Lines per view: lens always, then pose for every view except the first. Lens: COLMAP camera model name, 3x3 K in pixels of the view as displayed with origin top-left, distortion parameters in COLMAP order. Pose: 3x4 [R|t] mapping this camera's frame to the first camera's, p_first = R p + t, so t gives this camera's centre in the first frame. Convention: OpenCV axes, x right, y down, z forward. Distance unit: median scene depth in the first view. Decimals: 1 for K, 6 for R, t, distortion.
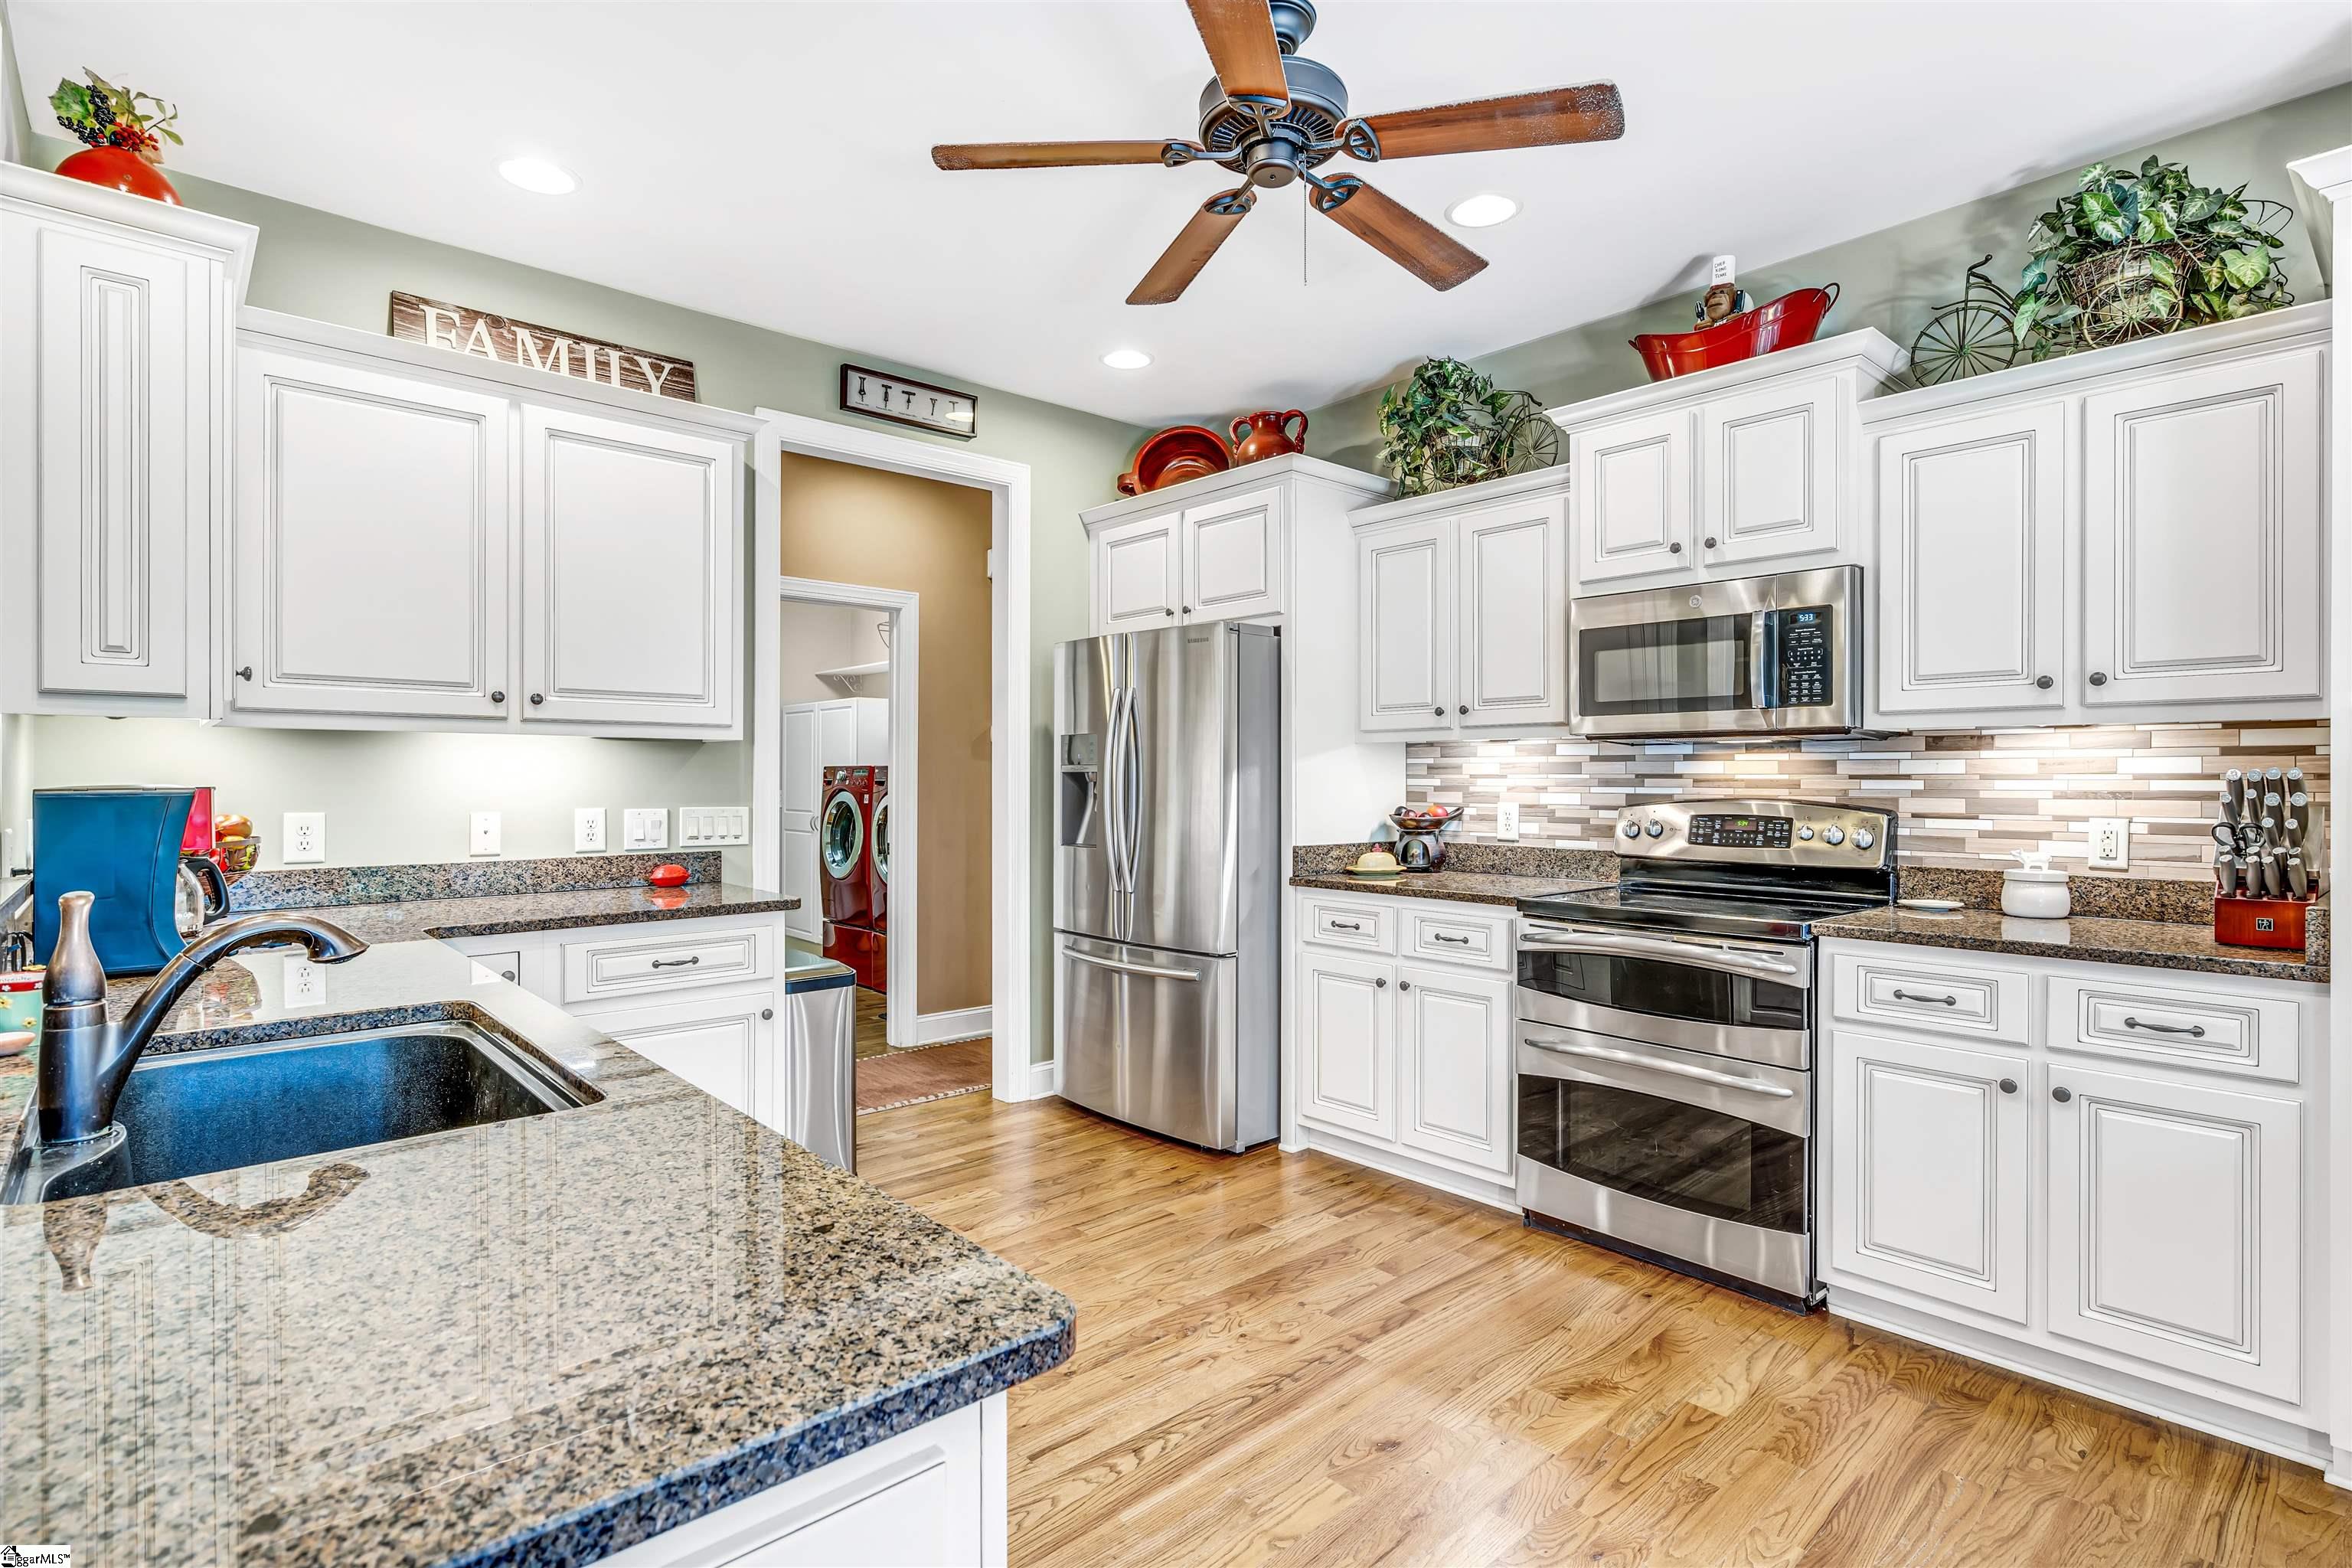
lens RADIAL K [[1138.7, 0, 1187.1], [0, 1138.7, 783.8], [0, 0, 1]] dist [-0.002954, -0.001844]
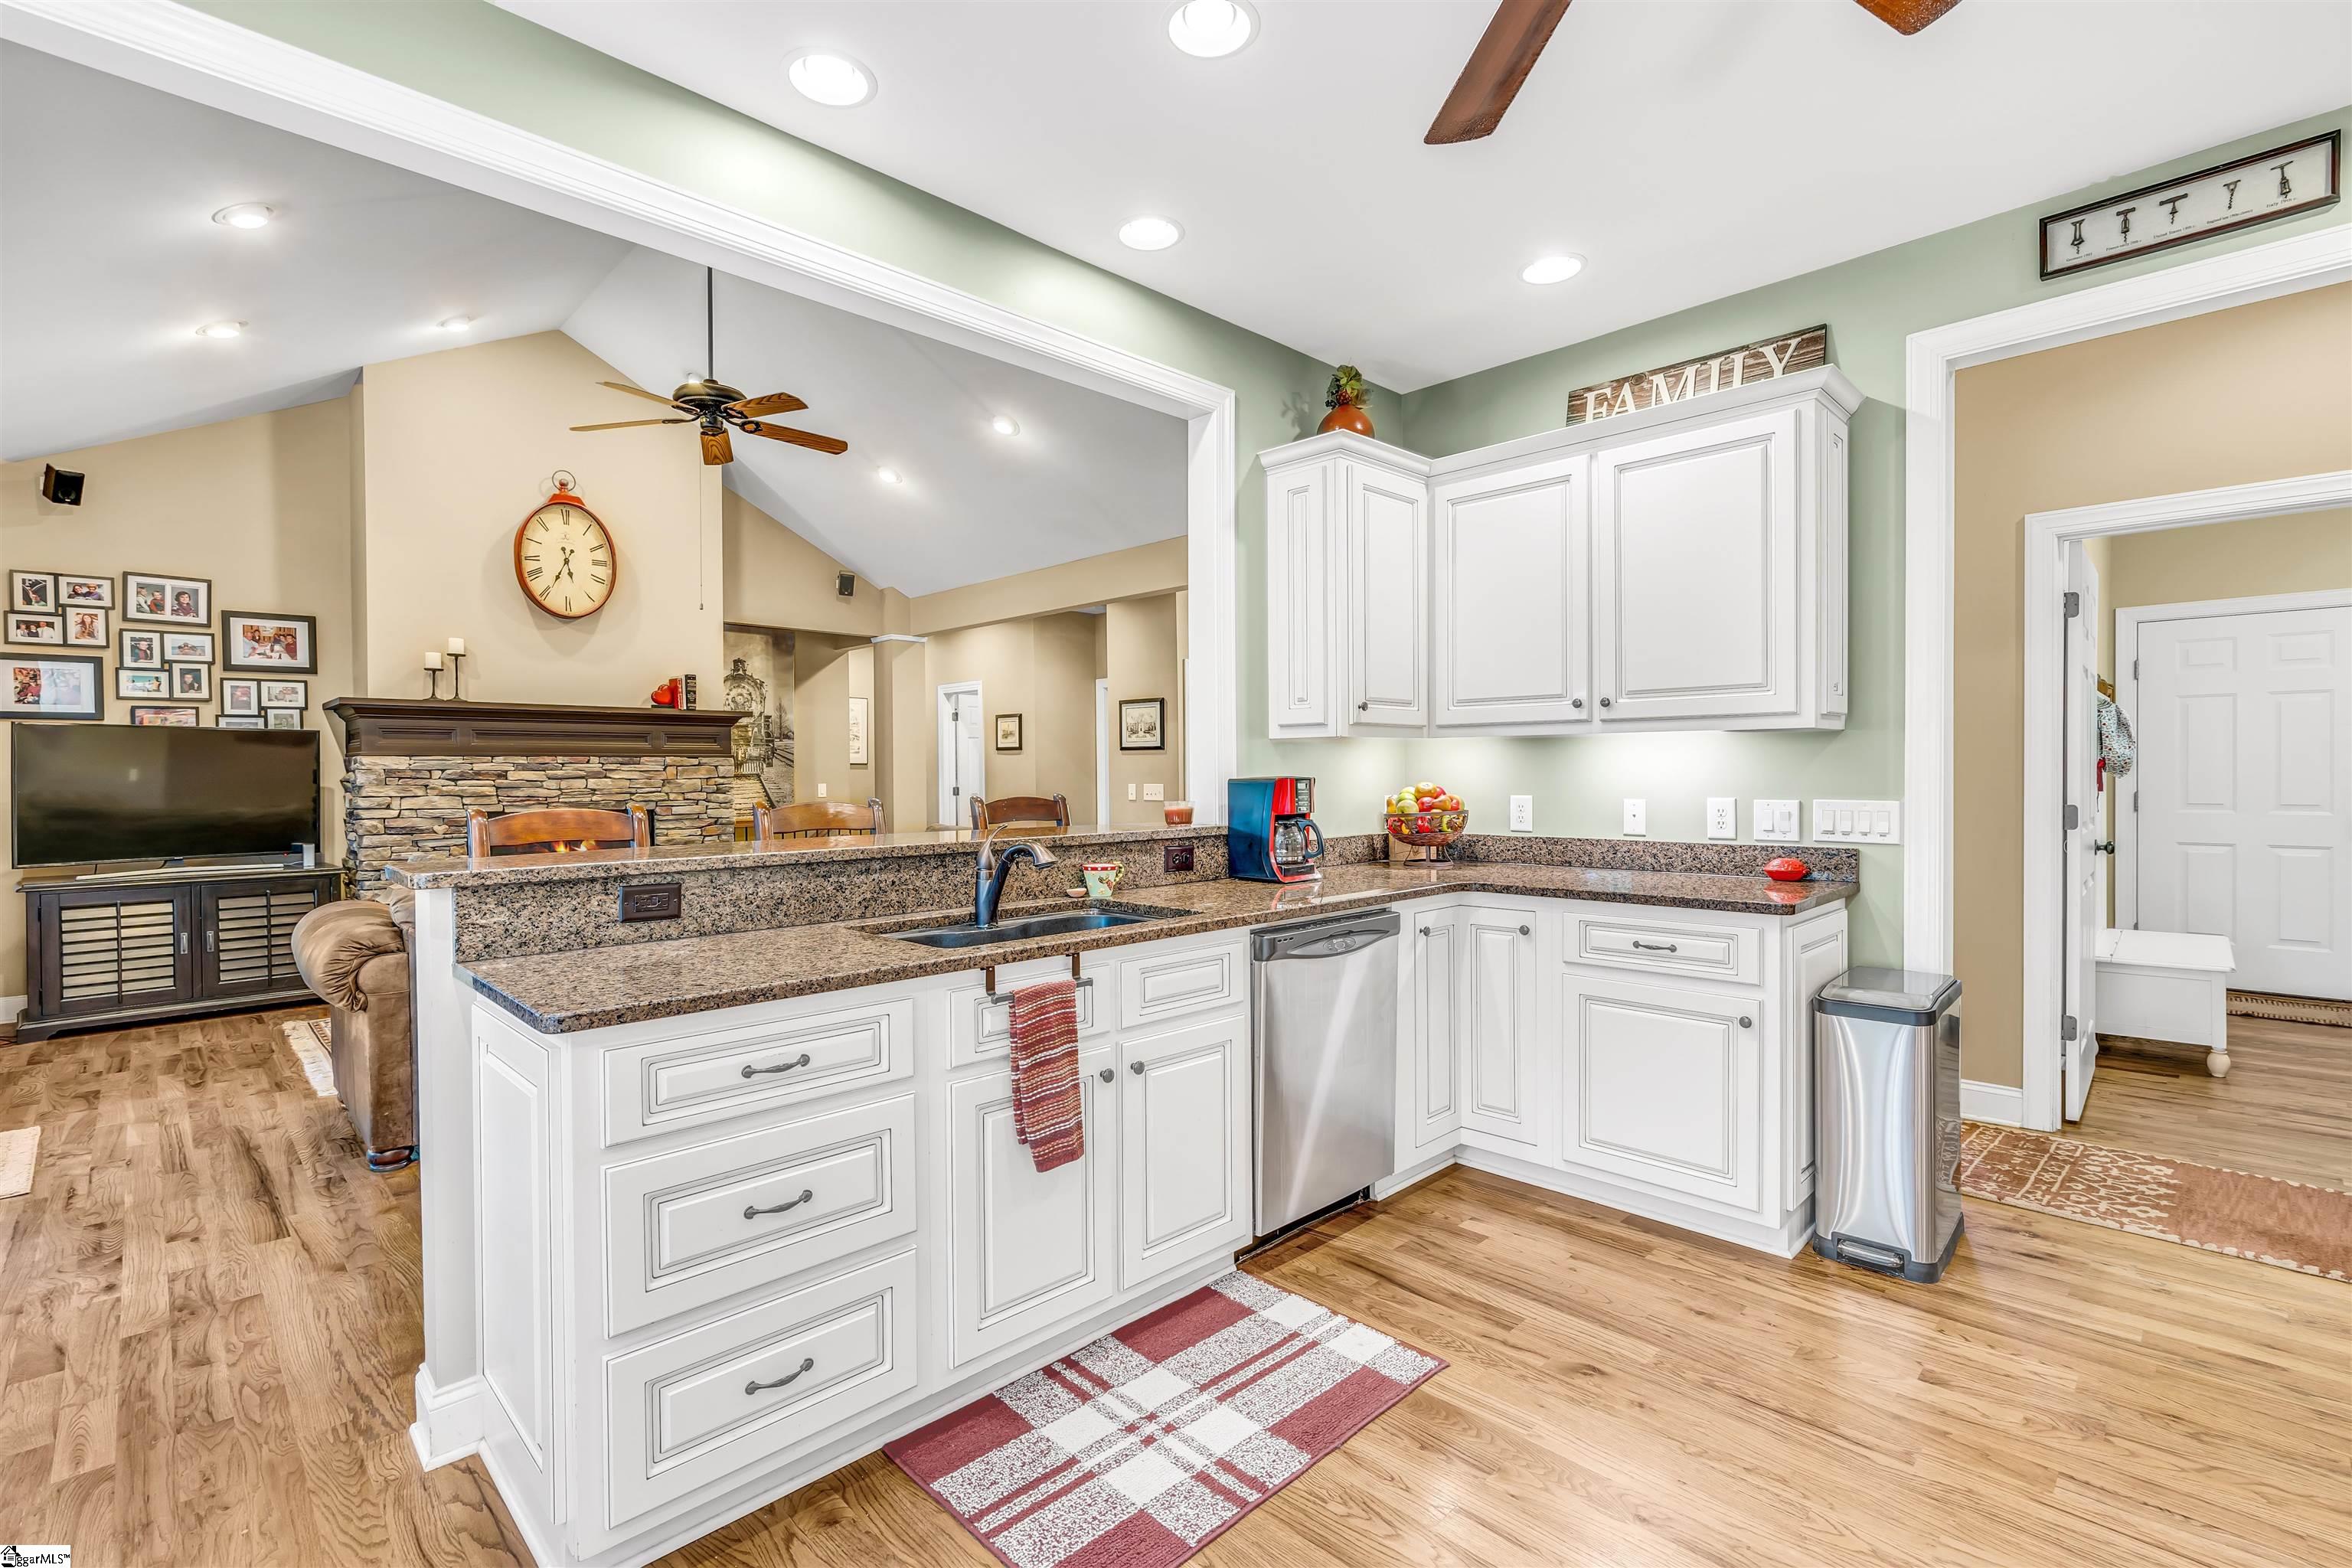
lens RADIAL K [[1056.5, 0, 1185.5], [0, 1056.5, 785.2], [0, 0, 1]] dist [-0.005768, -0.000291]
pose [[0.042554, 0.010364, -0.999040, 0.482799], [0.002268, 0.999943, 0.010470, -0.001804], [0.999092, -0.002711, 0.042528, 0.513679]]
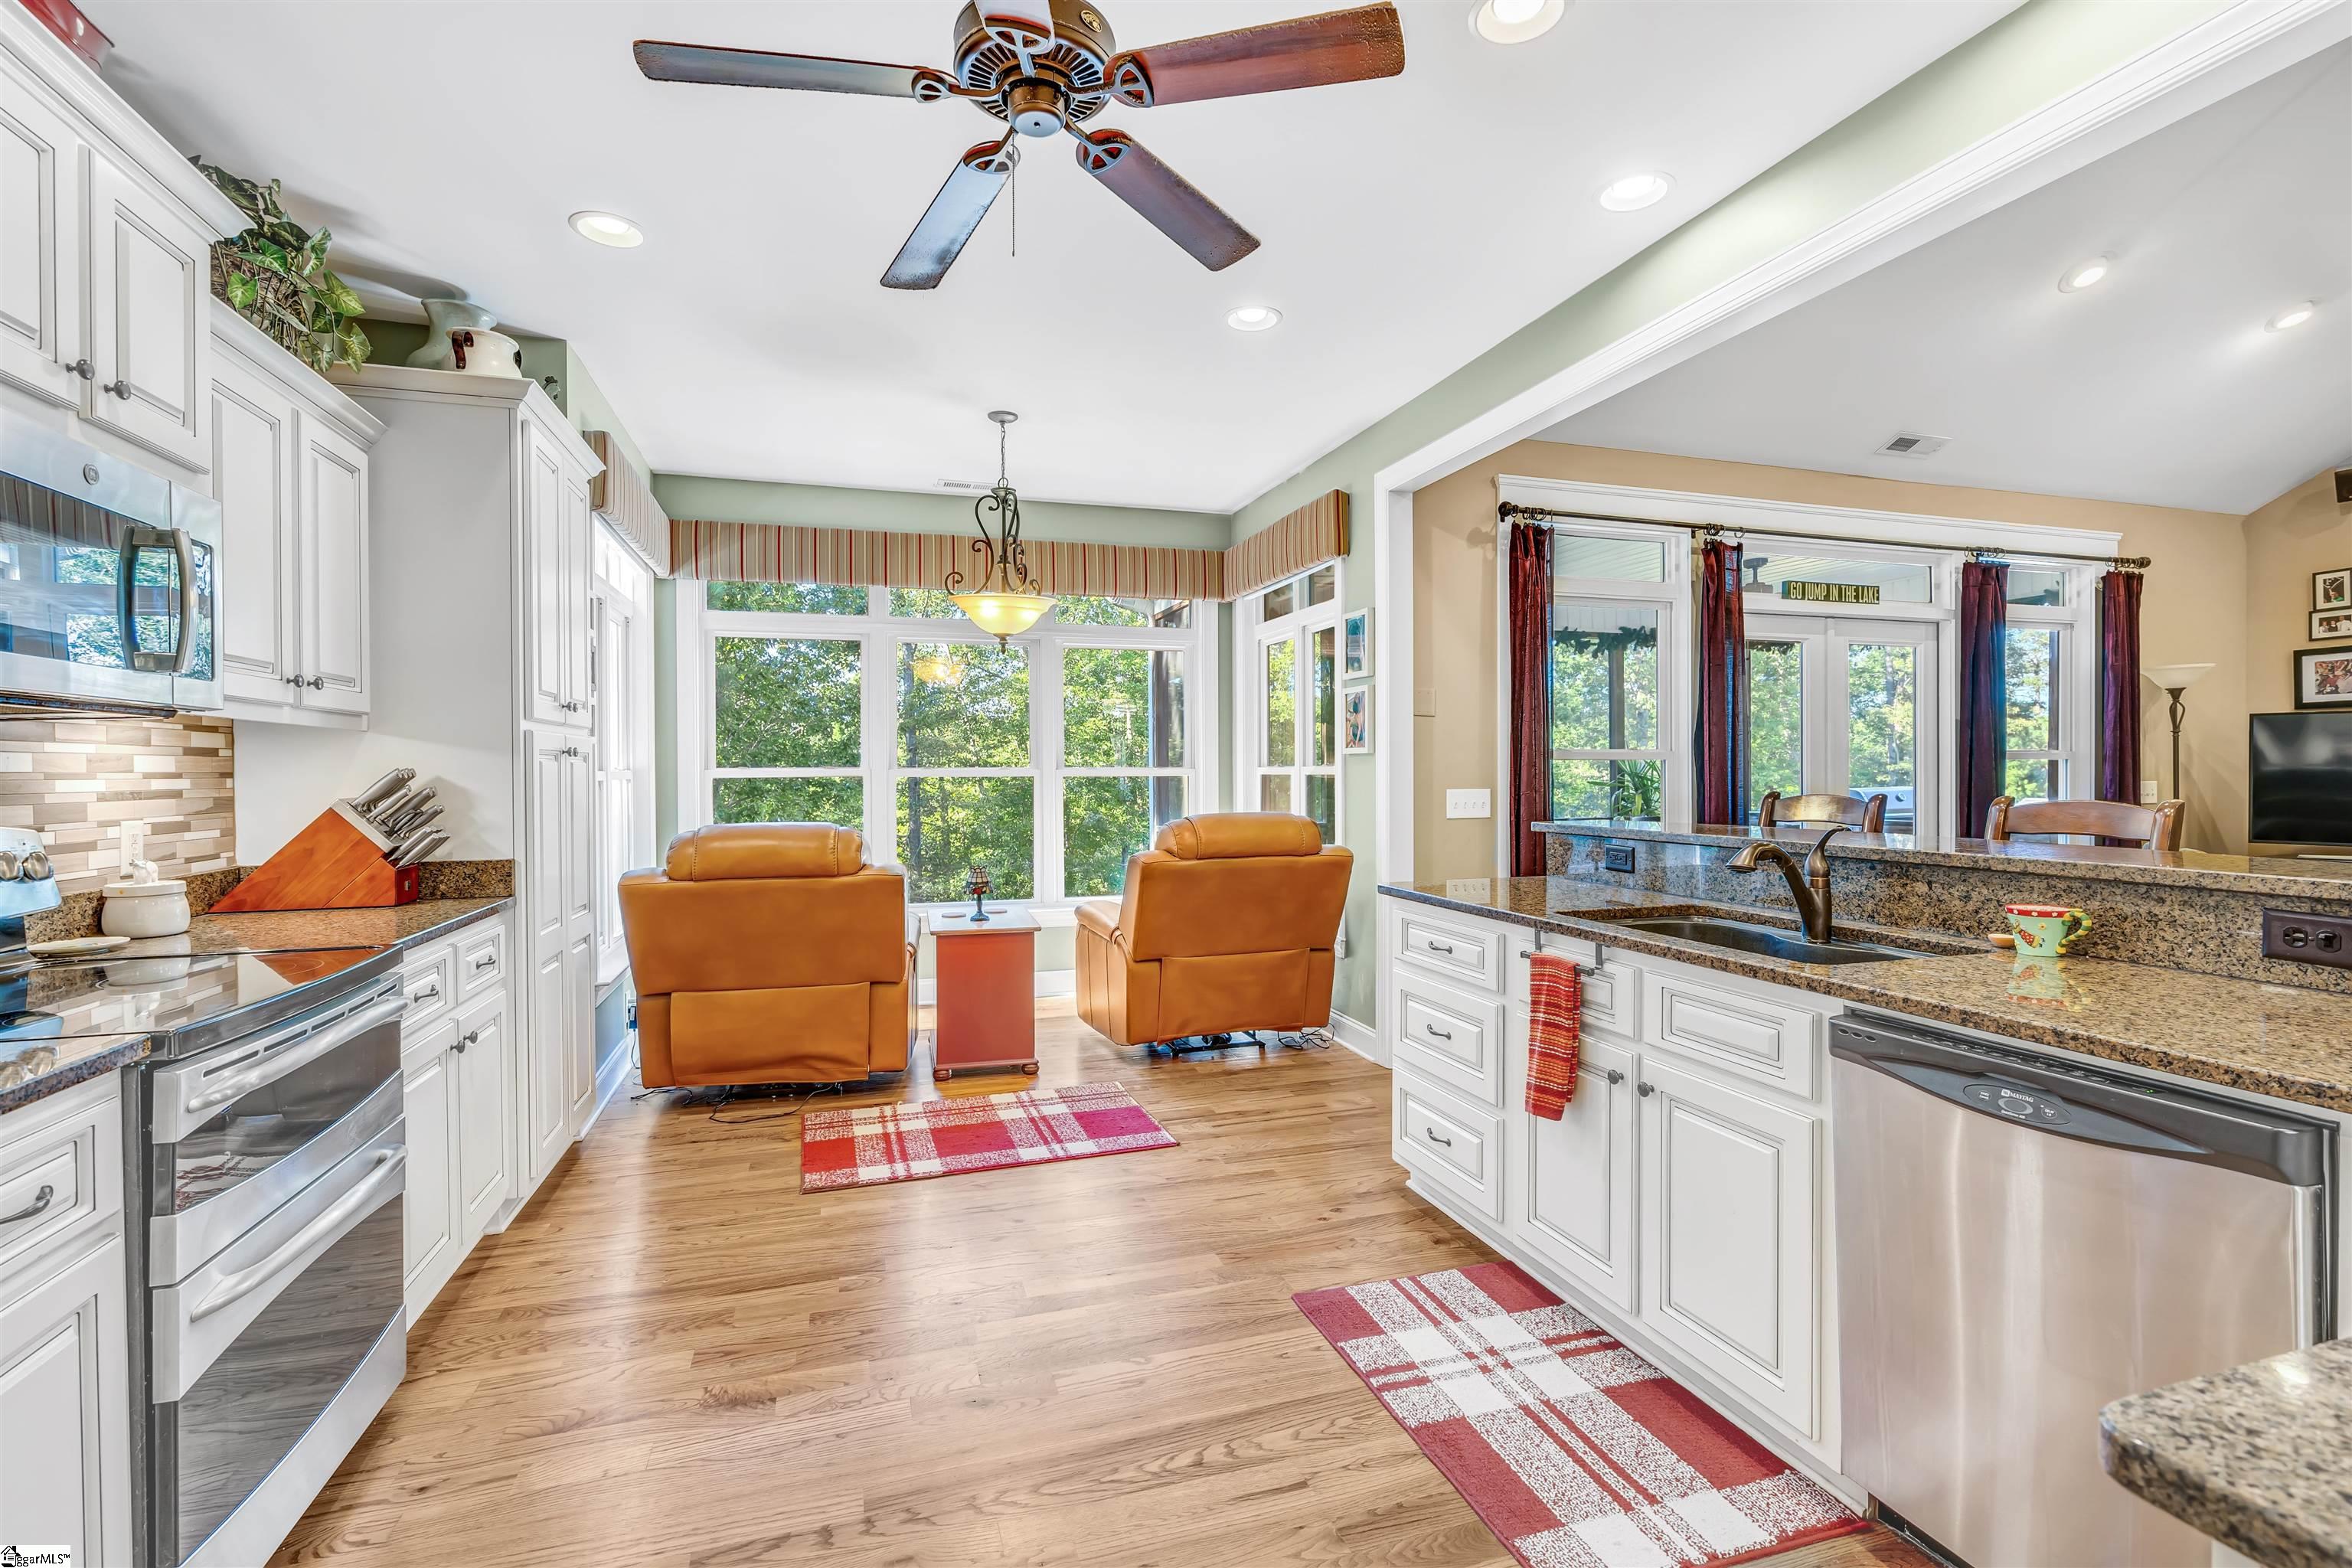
lens RADIAL K [[1056.5, 0, 1184.0], [0, 1056.5, 784.3], [0, 0, 1]] dist [-0.005768, -0.000291]
pose [[-0.908146, 0.000101, 0.418654, -0.285550], [0.007294, 0.999852, 0.015582, -0.005618], [-0.418591, 0.017204, -0.908012, 1.263320]]
